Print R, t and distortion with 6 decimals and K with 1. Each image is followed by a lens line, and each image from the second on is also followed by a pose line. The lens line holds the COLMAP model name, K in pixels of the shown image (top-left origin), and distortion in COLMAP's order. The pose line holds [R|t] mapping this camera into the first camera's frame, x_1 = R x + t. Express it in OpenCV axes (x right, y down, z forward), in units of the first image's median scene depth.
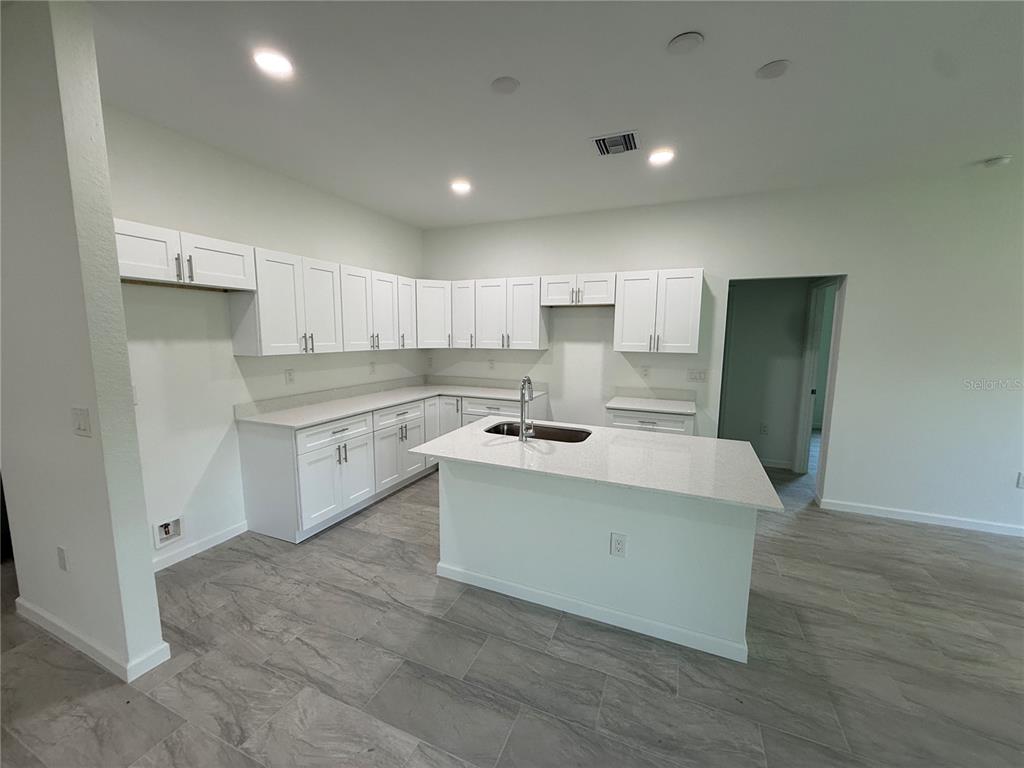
lens RADIAL K [[408.0, 0, 509.3], [0, 408.0, 387.5], [0, 0, 1]] dist [0.001693, -0.000864]
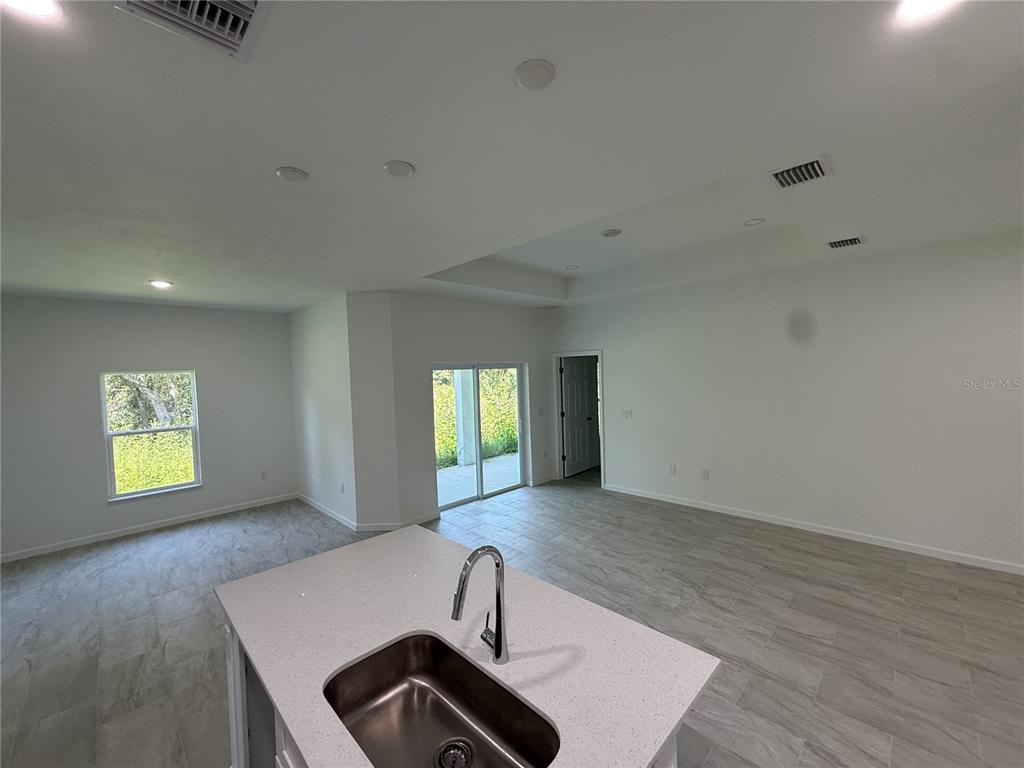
lens RADIAL K [[408.0, 0, 508.4], [0, 408.0, 386.3], [0, 0, 1]] dist [0.001693, -0.000864]
pose [[-0.927115, 0.010475, 0.374631, -0.241496], [0.074205, 0.984950, 0.156098, -0.405546], [-0.367357, 0.172521, -0.913939, 1.947632]]
